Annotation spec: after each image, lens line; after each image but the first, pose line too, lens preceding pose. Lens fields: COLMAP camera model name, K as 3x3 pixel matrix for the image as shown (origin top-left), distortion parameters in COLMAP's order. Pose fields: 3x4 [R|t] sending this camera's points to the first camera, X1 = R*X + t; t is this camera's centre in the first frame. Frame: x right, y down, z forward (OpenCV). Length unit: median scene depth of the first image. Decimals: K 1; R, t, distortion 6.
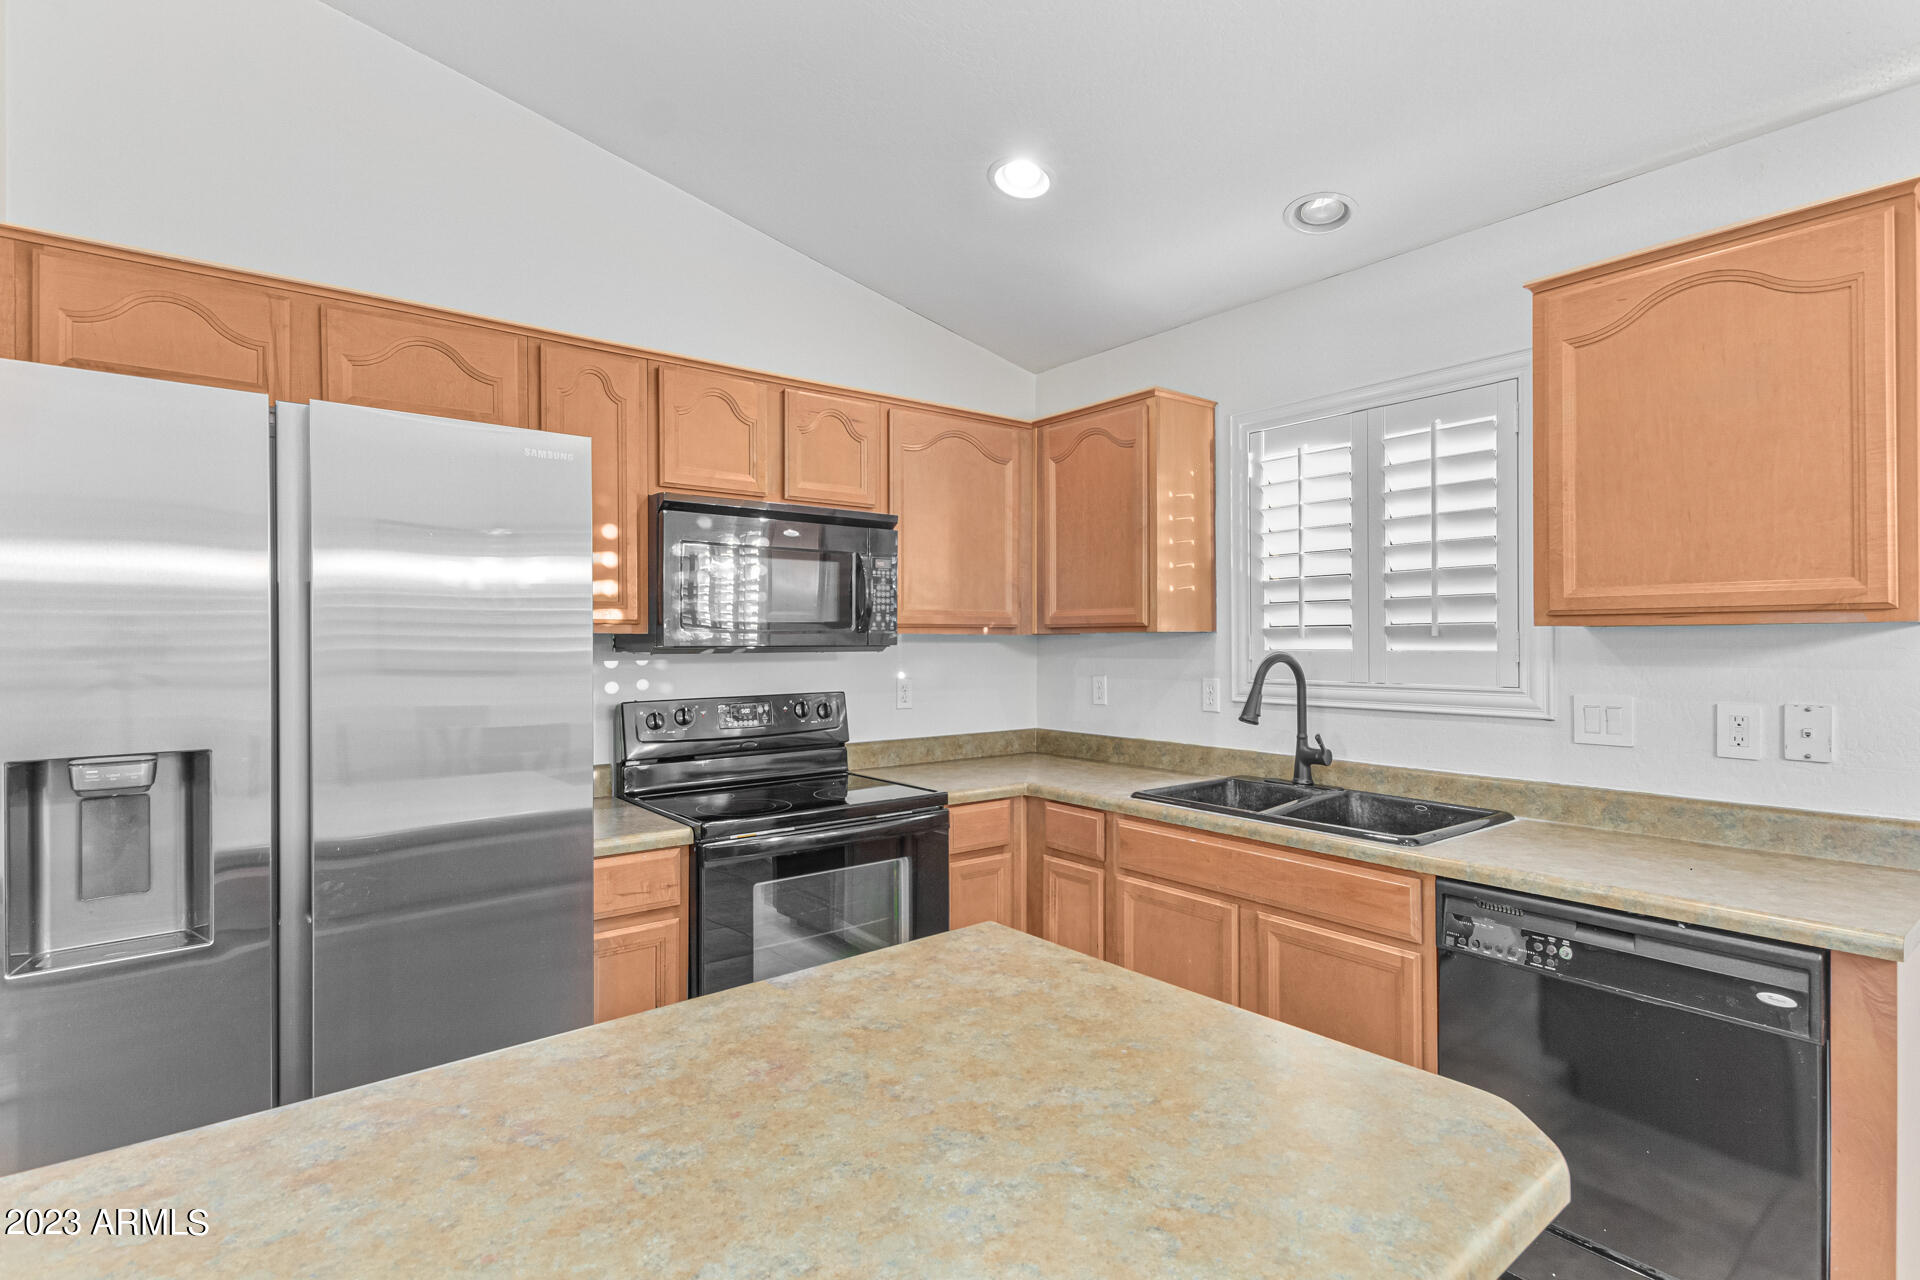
lens RADIAL K [[926.5, 0, 956.1], [0, 926.5, 631.1], [0, 0, 1]] dist [0.006457, -0.000364]
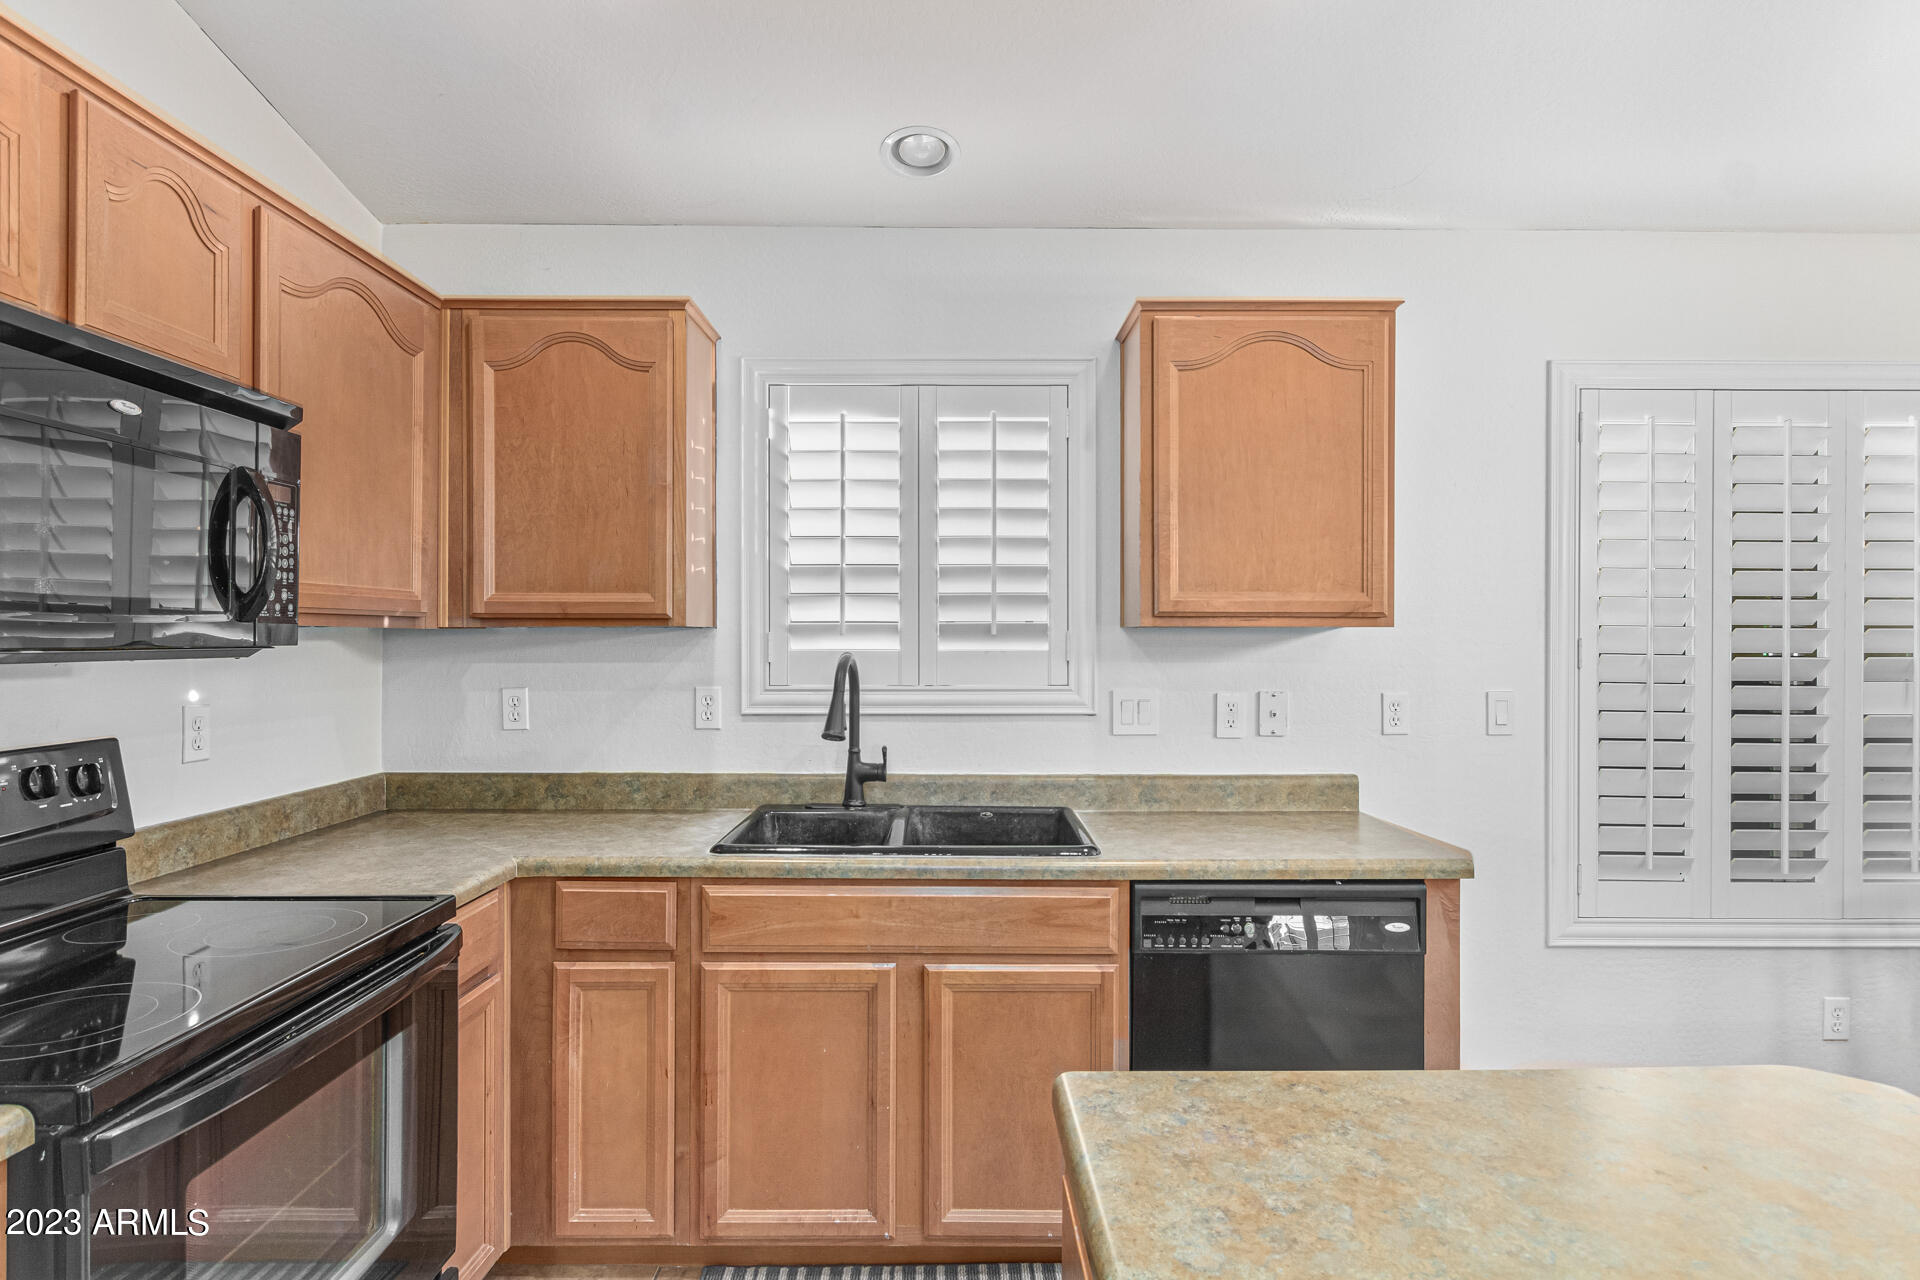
lens RADIAL K [[1022.0, 0, 956.8], [0, 1022.0, 634.5], [0, 0, 1]] dist [0.002015, 0.000931]
pose [[0.617870, 0.006089, 0.786257, -0.334965], [-0.011953, 0.999927, 0.001649, 0.003524], [-0.786190, -0.010417, 0.617897, 0.362171]]
